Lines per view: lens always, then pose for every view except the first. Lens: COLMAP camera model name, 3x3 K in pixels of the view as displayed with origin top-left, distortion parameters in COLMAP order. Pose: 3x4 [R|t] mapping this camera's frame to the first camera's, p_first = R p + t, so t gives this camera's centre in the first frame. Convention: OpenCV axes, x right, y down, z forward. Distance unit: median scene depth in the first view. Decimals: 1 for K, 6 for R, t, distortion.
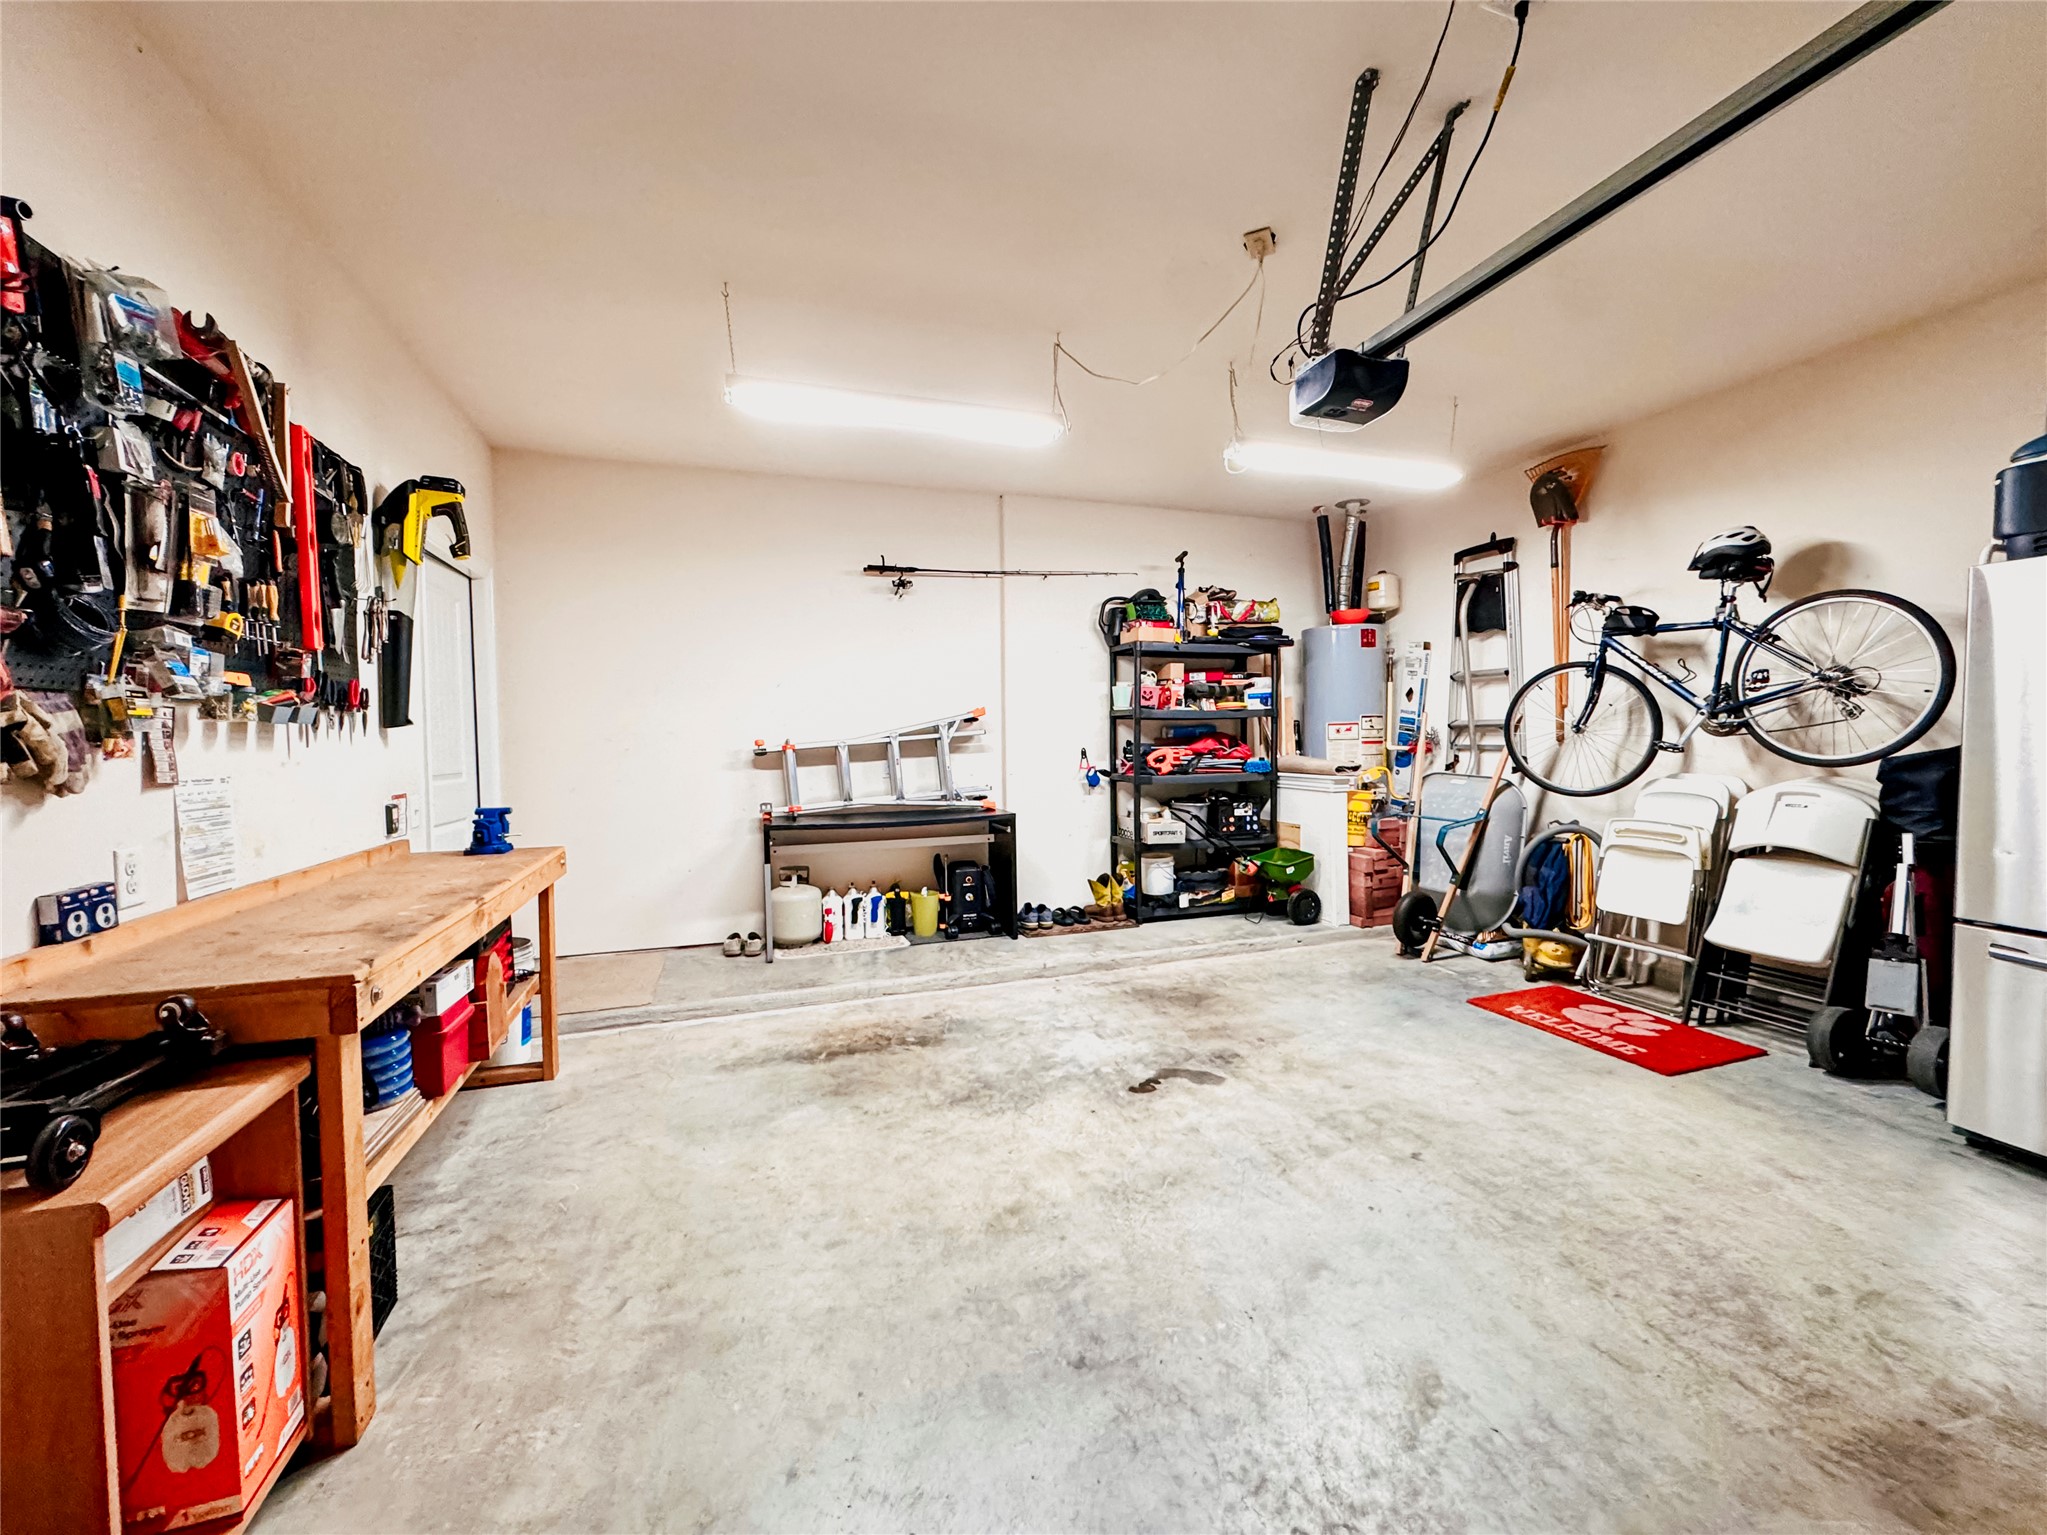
lens RADIAL K [[813.7, 0, 1023.5], [0, 813.7, 767.5], [0, 0, 1]] dist [-0.000170, 0.000010]
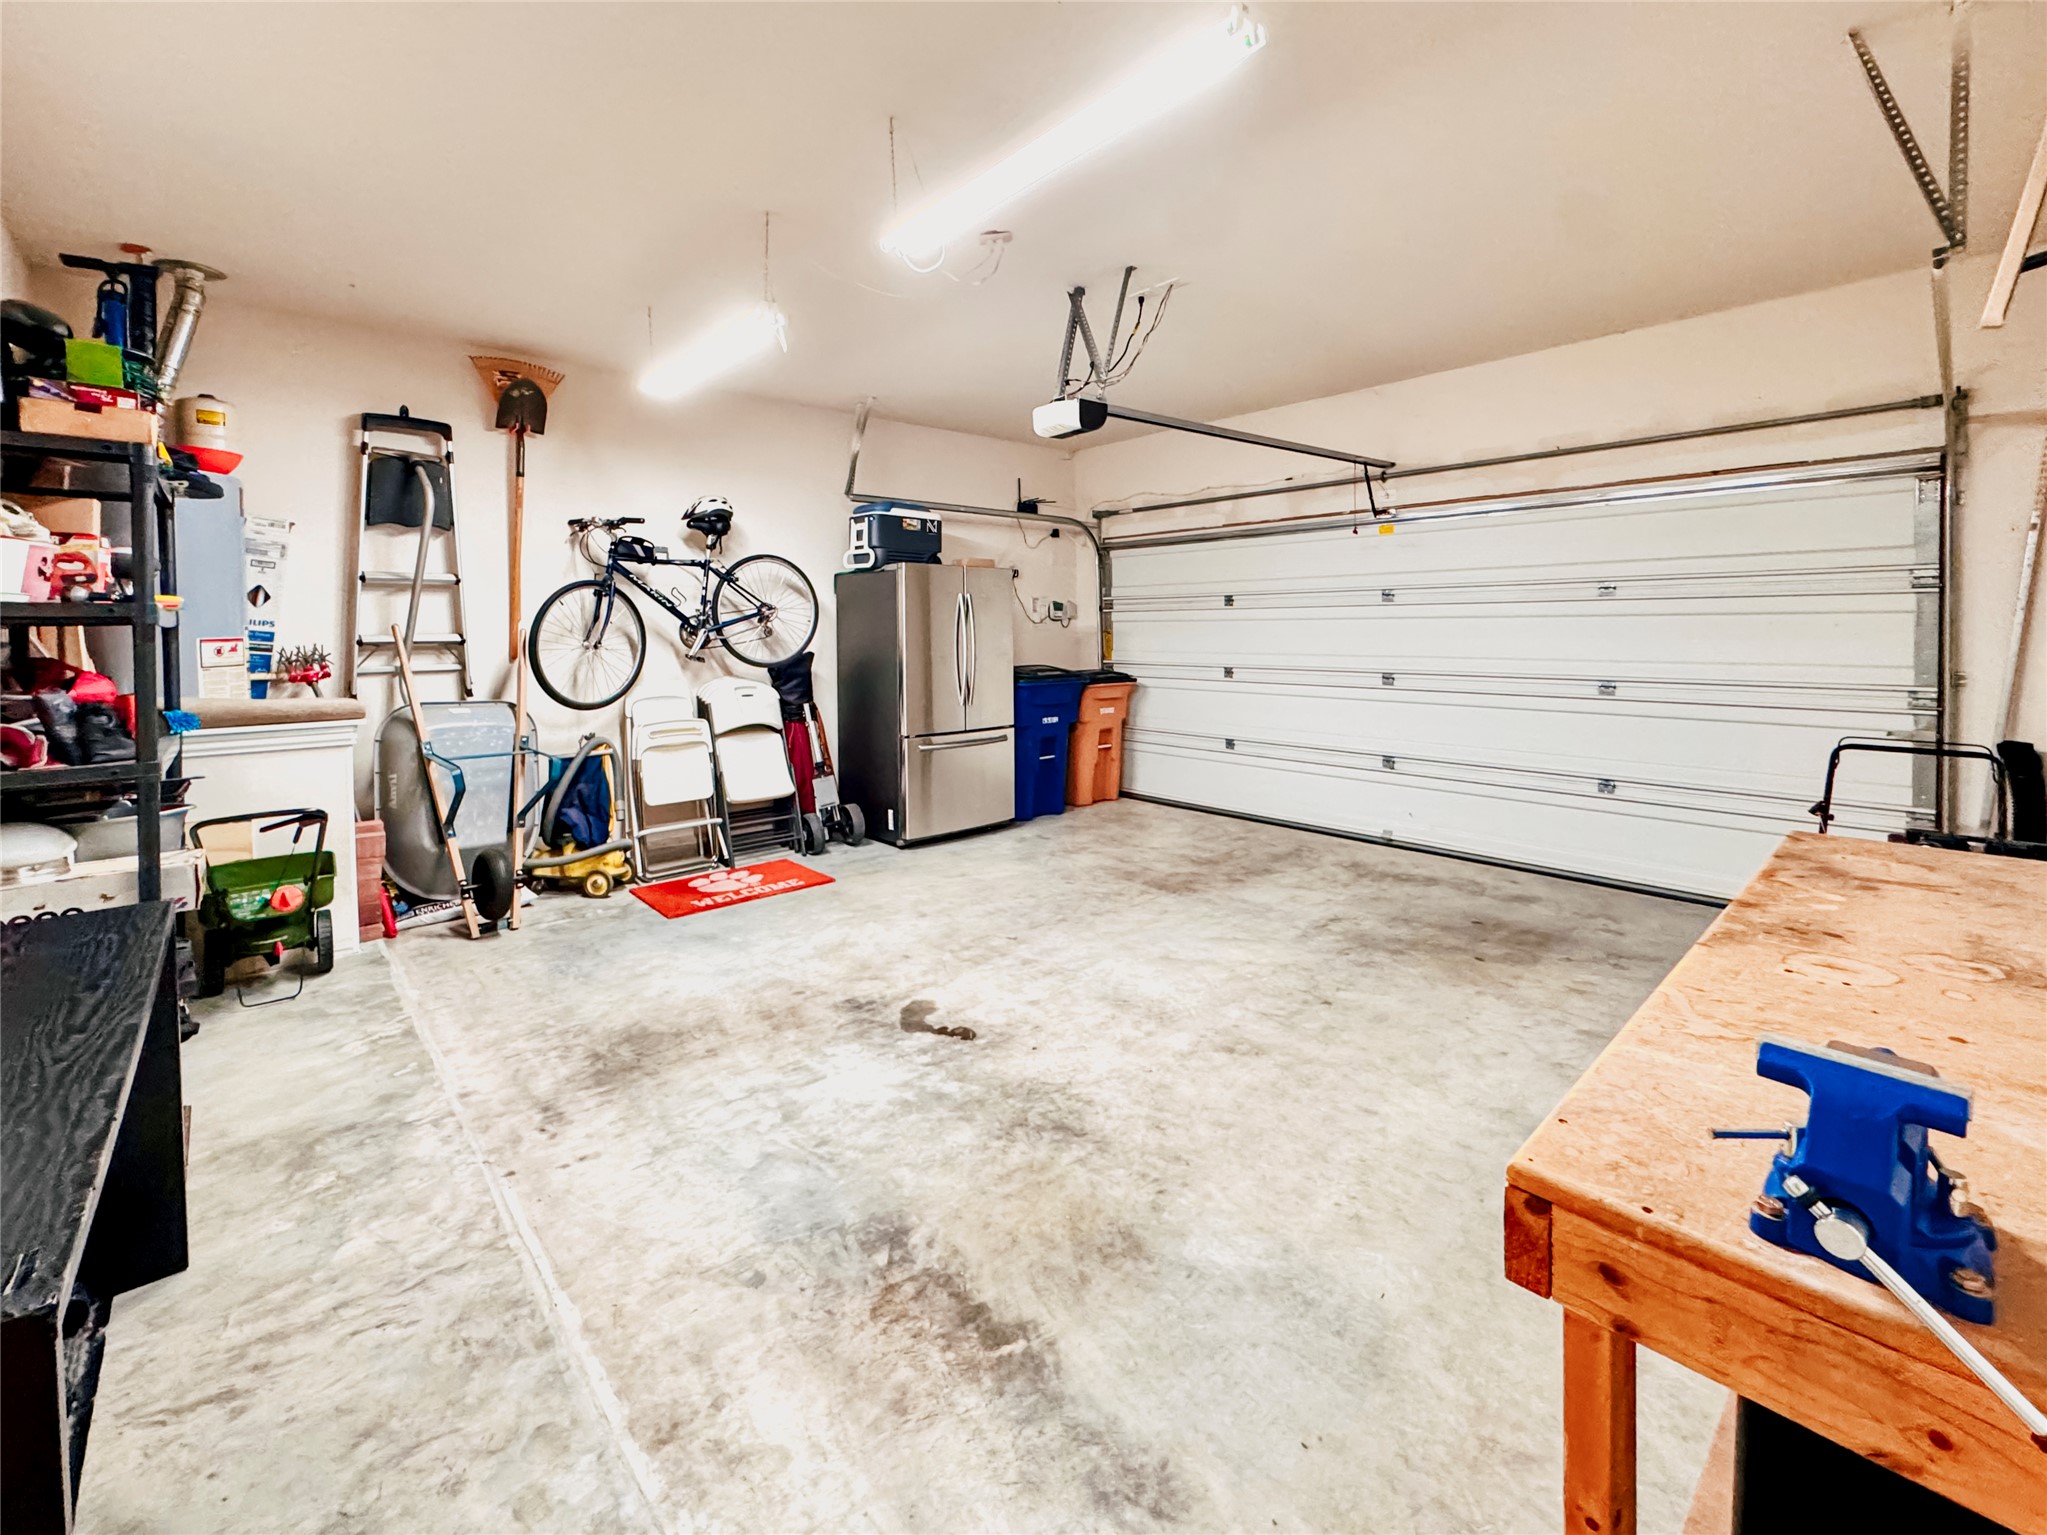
lens RADIAL K [[866.2, 0, 1032.6], [0, 866.2, 654.2], [0, 0, 1]] dist [0.001194, 0.000073]
pose [[-0.401307, -0.015536, 0.915812, -0.678856], [0.048989, 0.998061, 0.038398, -0.061289], [-0.914633, 0.060274, -0.399767, 1.124510]]
